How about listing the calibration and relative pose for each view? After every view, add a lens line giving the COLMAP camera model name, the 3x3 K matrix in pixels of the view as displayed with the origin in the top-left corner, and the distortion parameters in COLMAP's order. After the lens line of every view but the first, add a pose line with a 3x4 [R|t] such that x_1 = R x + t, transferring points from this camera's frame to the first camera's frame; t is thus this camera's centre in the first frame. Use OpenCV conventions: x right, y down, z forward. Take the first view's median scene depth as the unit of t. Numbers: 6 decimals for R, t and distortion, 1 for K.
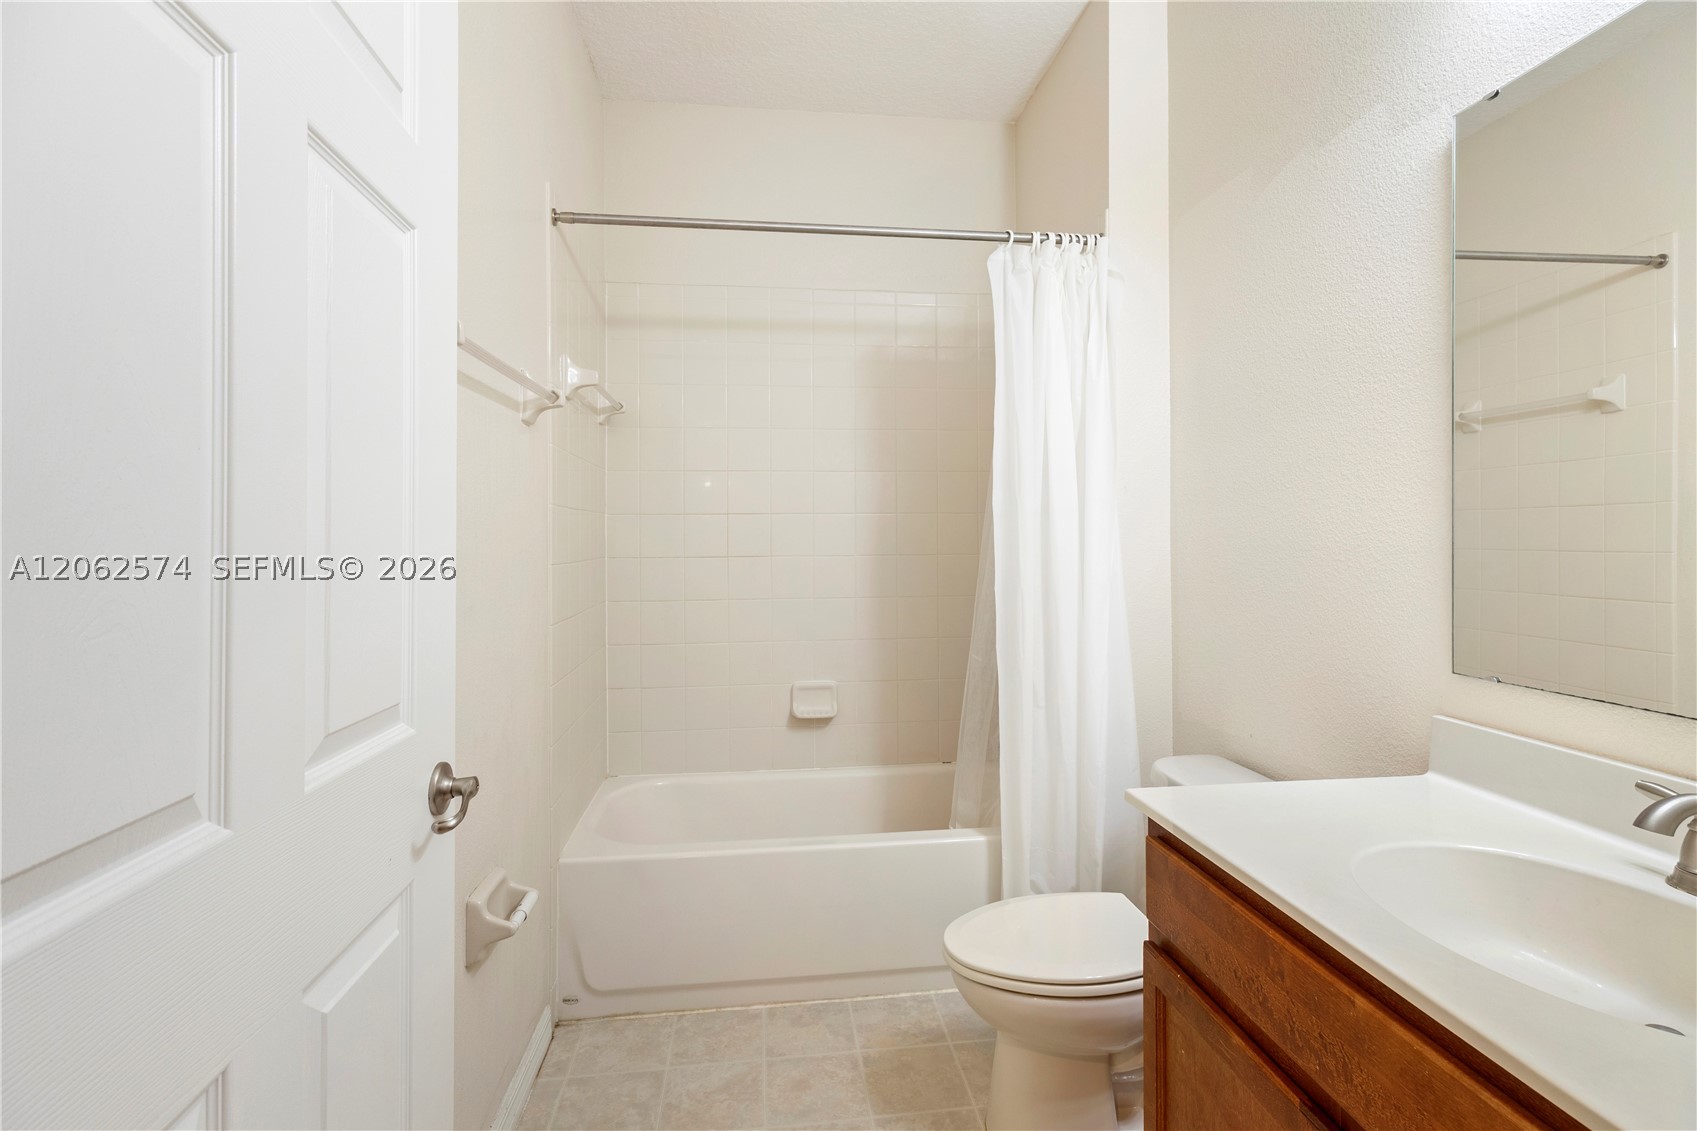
lens RADIAL K [[800.7, 0, 853.4], [0, 800.7, 544.9], [0, 0, 1]] dist [0.003264, 0.000947]
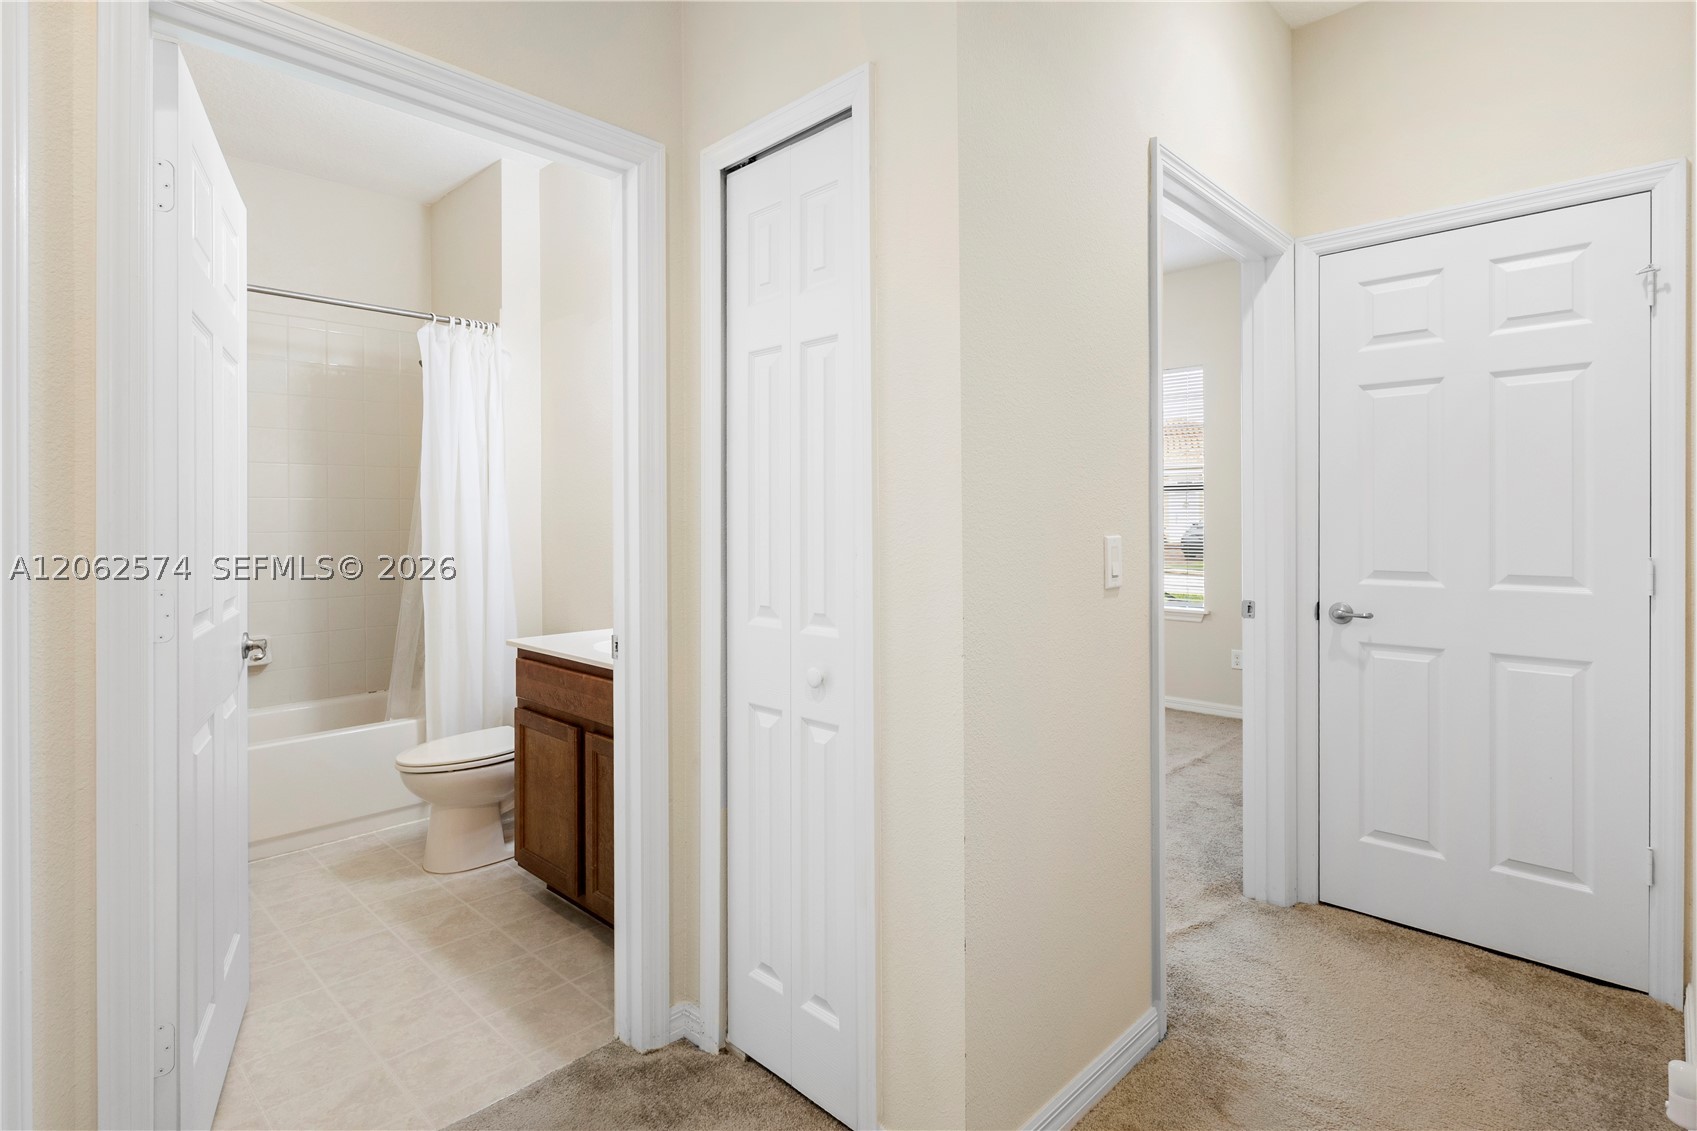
lens RADIAL K [[862.1, 0, 844.2], [0, 862.1, 526.5], [0, 0, 1]] dist [0.017410, -0.000009]
pose [[0.779950, 0.000429, 0.625841, -0.236974], [-0.001027, 0.999999, 0.000593, 0.005879], [-0.625841, -0.001105, 0.779950, -0.804412]]
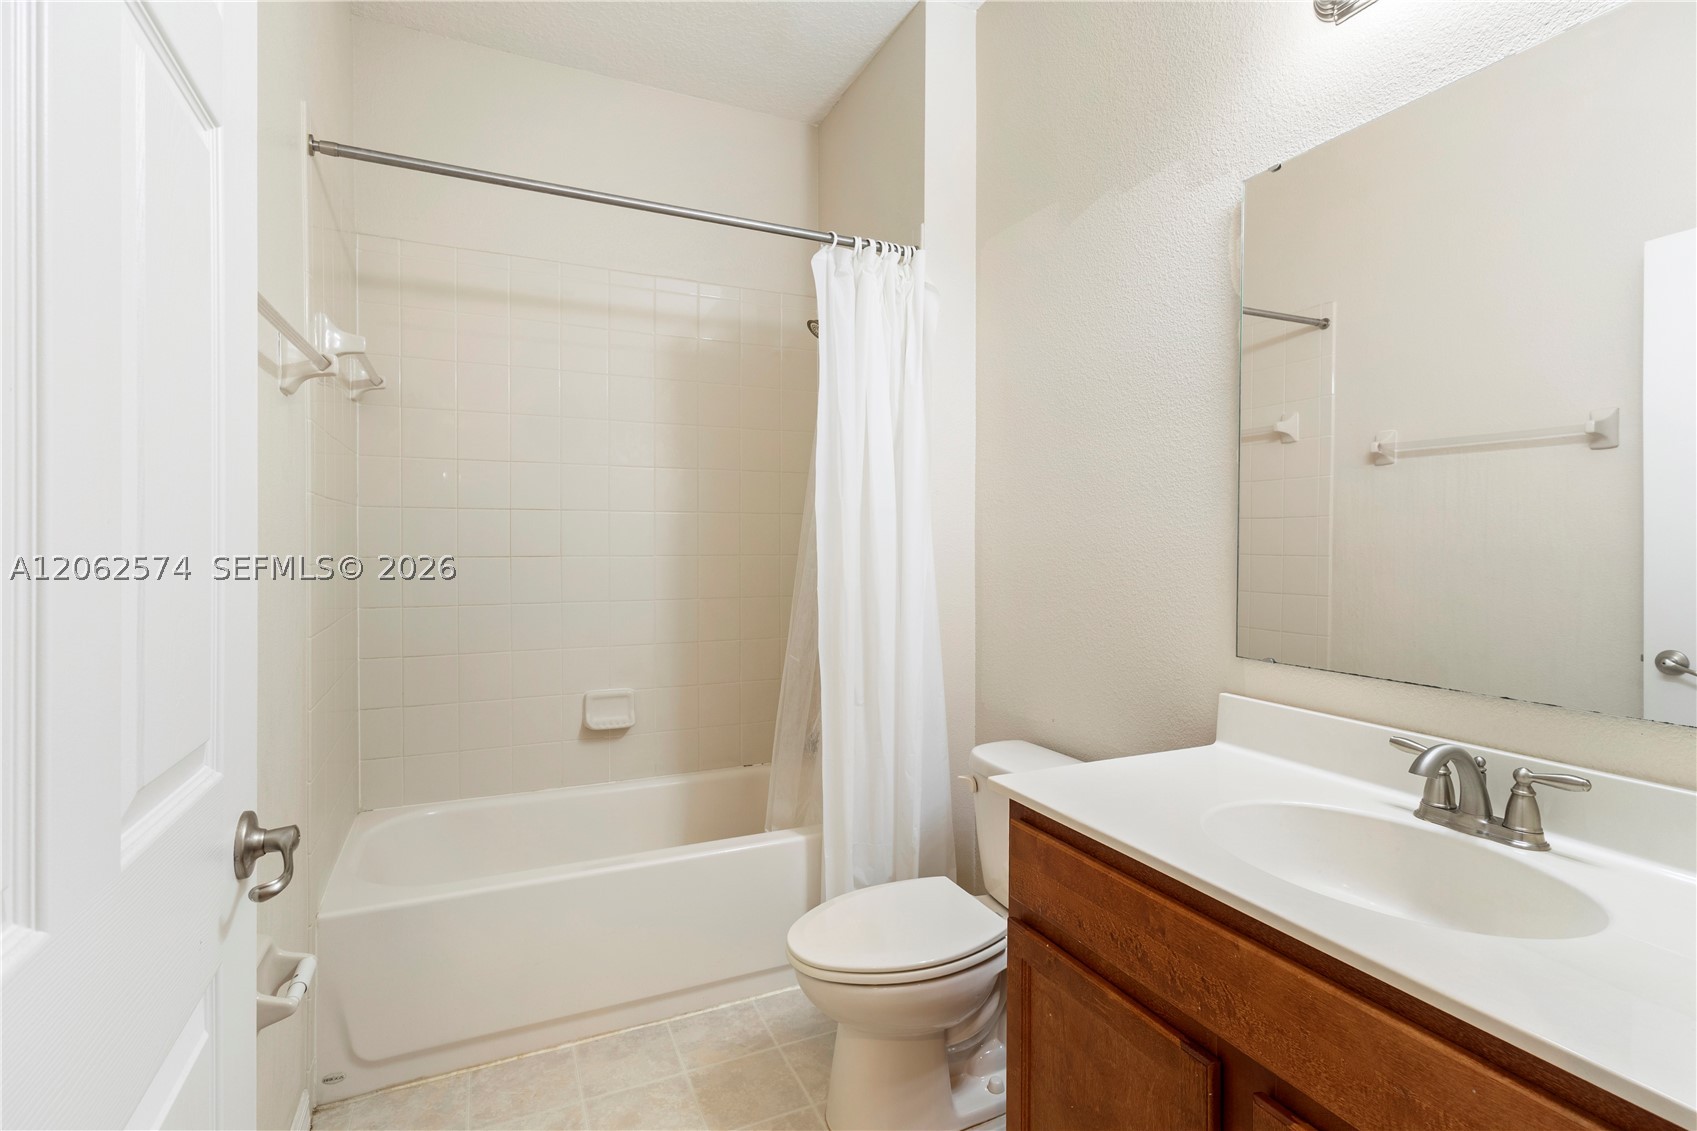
lens RADIAL K [[801.5, 0, 846.9], [0, 801.5, 558.0], [0, 0, 1]] dist [0.002380, 0.001902]
pose [[0.952645, 0.003768, 0.304062, -0.099399], [-0.007886, 0.999893, 0.012317, 0.003336], [-0.303983, -0.014132, 0.952573, 0.035094]]
